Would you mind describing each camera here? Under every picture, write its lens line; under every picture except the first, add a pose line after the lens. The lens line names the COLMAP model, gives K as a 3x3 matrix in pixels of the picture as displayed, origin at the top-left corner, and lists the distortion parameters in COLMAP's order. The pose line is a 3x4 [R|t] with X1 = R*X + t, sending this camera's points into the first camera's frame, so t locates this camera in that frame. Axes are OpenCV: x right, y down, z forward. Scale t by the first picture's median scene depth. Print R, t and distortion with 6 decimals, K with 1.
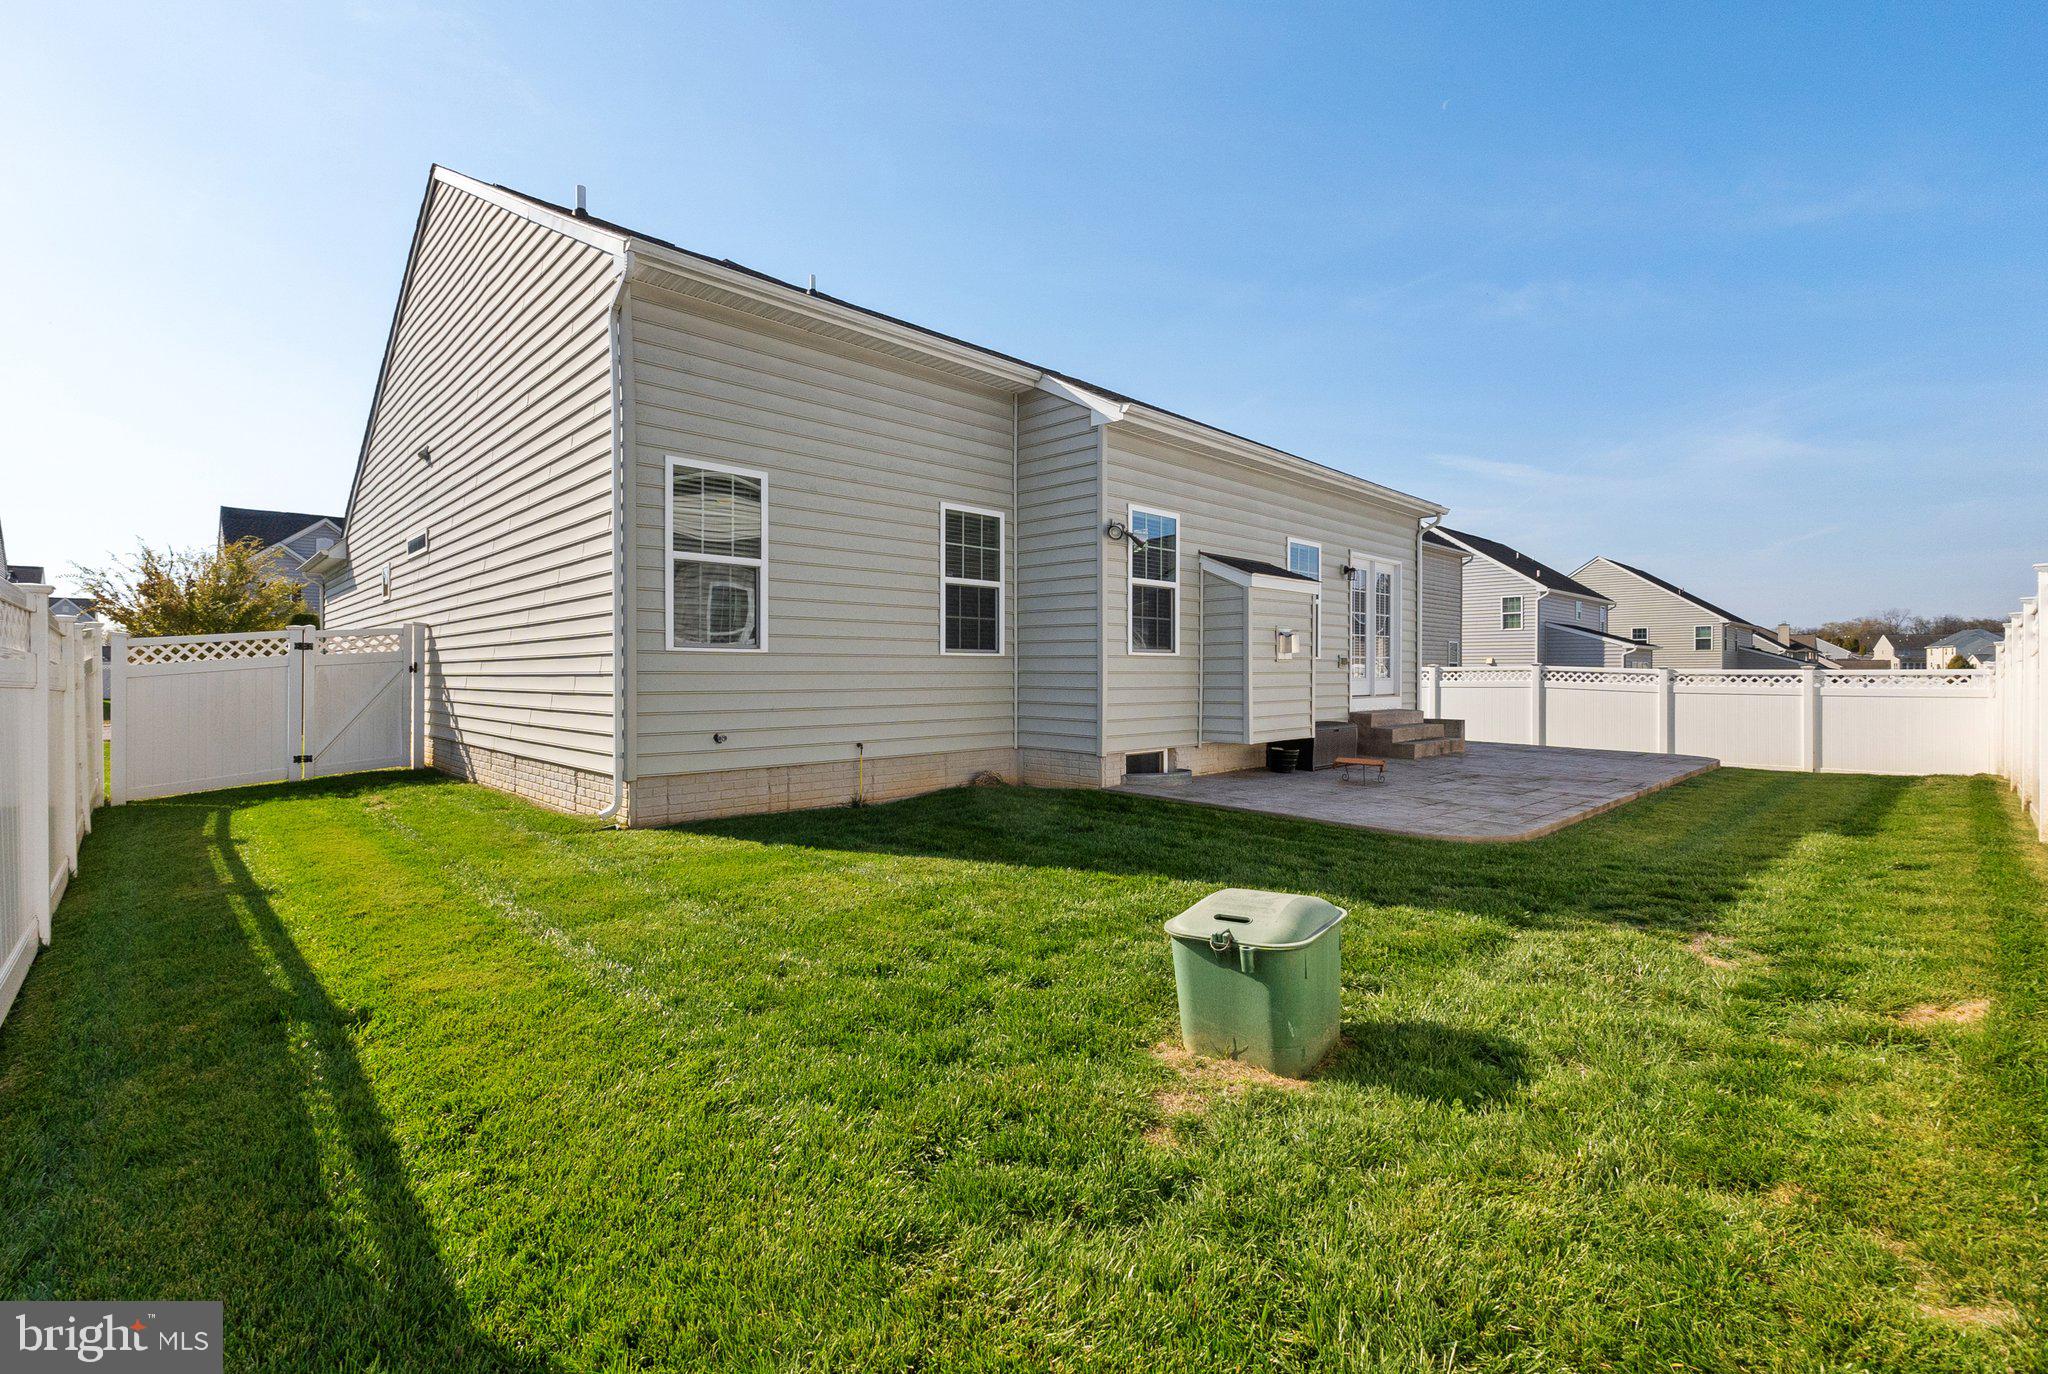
lens RADIAL K [[887.0, 0, 1022.1], [0, 887.0, 703.6], [0, 0, 1]] dist [-0.002492, -0.000155]
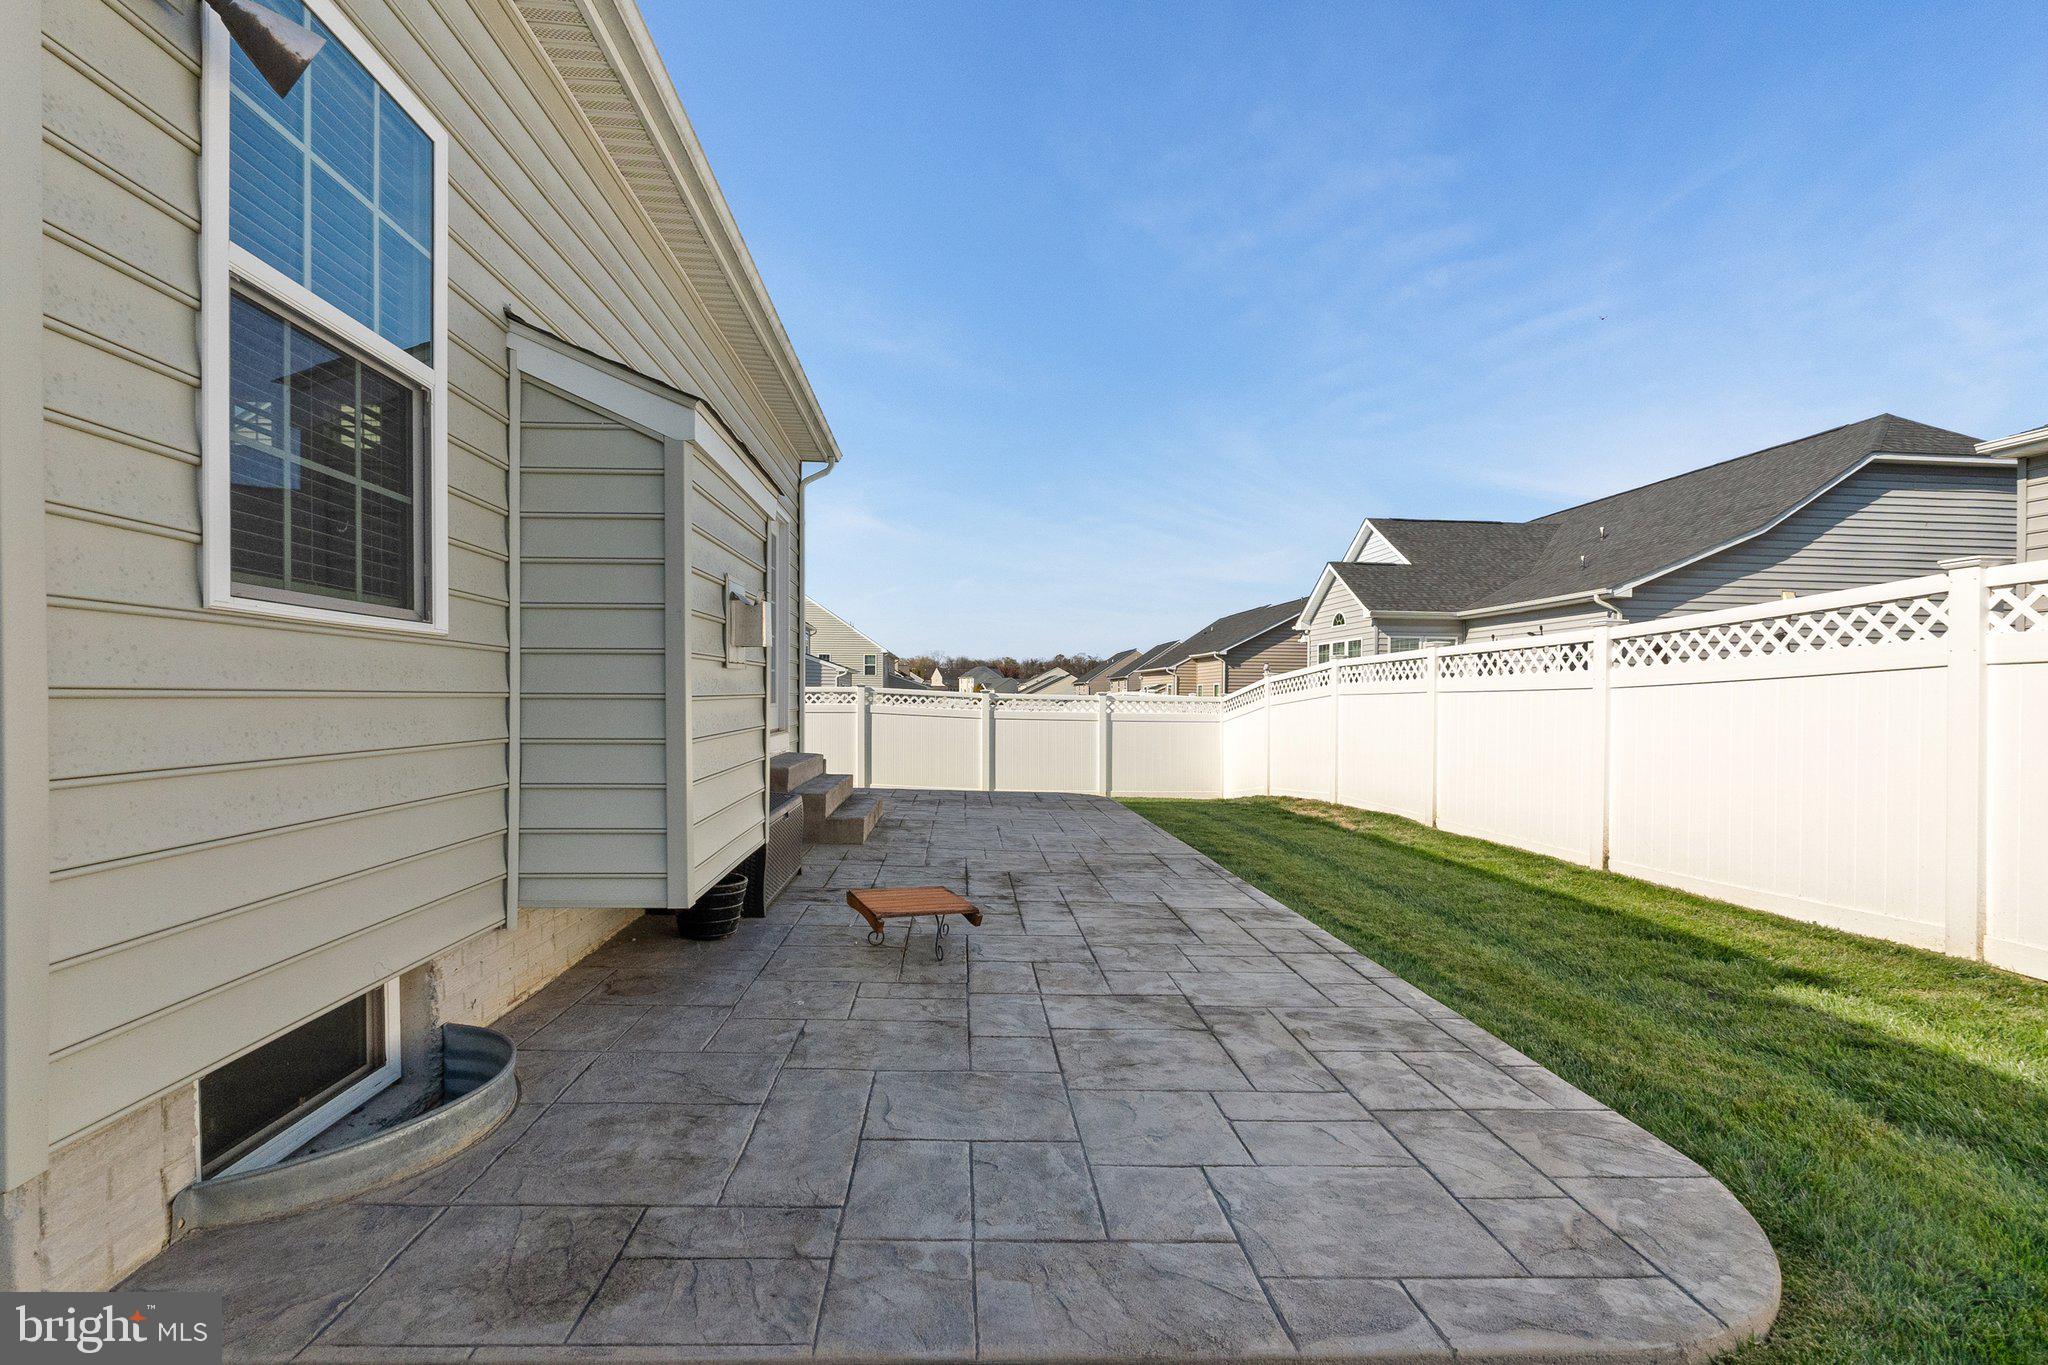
lens RADIAL K [[887.0, 0, 1022.1], [0, 887.0, 699.1], [0, 0, 1]] dist [-0.002492, -0.000155]
pose [[0.639573, -0.002794, 0.768725, 0.075414], [0.025788, 0.999509, -0.017822, -0.023360], [-0.768298, 0.031223, 0.639331, 0.662680]]
